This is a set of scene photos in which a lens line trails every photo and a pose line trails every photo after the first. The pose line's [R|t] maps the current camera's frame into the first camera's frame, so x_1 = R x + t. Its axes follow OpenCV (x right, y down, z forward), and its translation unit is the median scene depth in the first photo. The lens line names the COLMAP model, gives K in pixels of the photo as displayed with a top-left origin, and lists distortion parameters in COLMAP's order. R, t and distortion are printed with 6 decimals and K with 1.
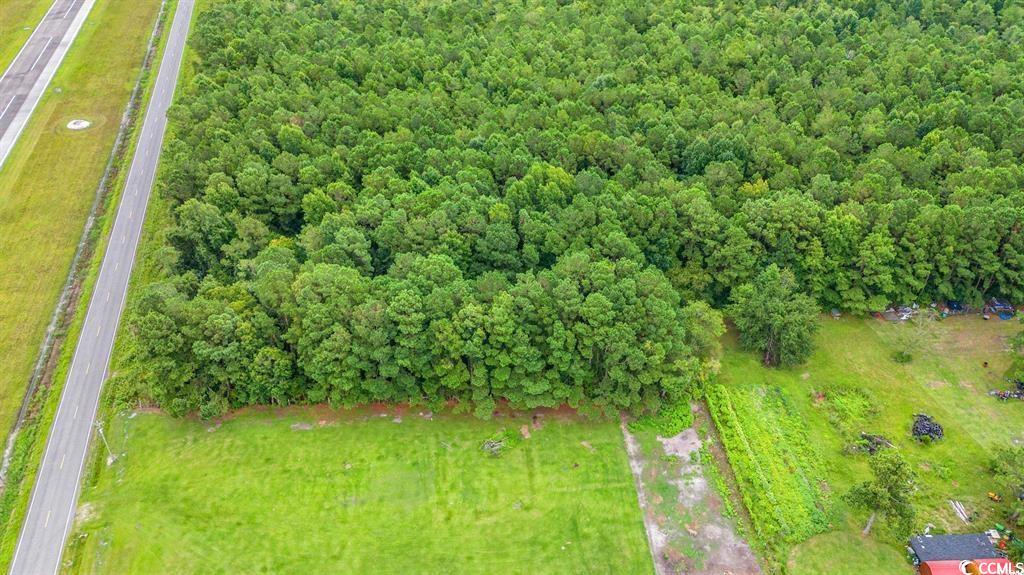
lens RADIAL K [[749.1, 0, 512.0], [0, 749.1, 287.5], [0, 0, 1]] dist [0.069544, -0.066541]
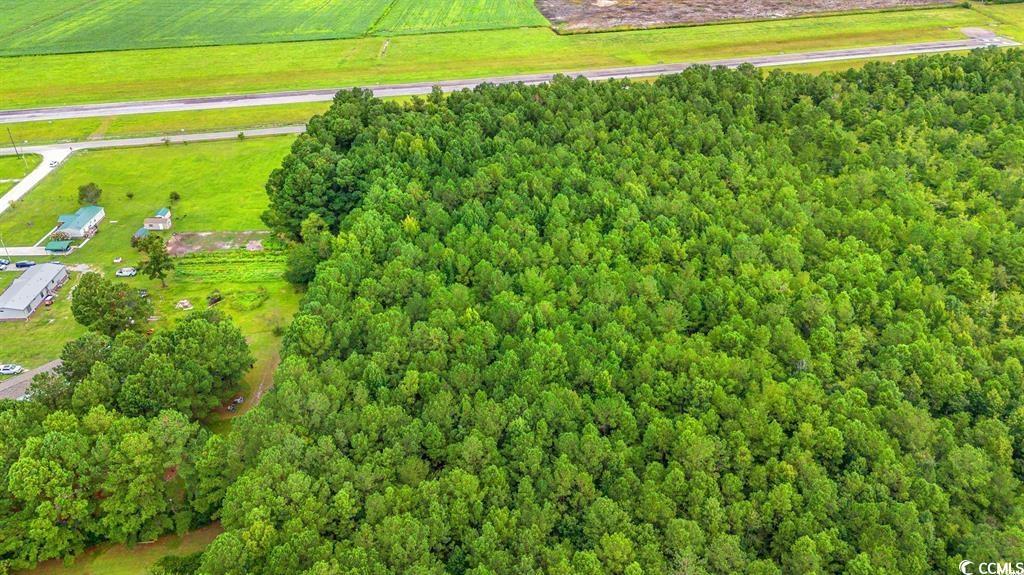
lens RADIAL K [[749.1, 0, 512.0], [0, 749.1, 287.5], [0, 0, 1]] dist [0.069544, -0.066541]
pose [[-0.034348, 0.539265, -0.841435, 1.804893], [-0.595863, 0.664874, 0.450433, -0.919564], [0.802351, 0.516852, 0.298491, 1.021570]]
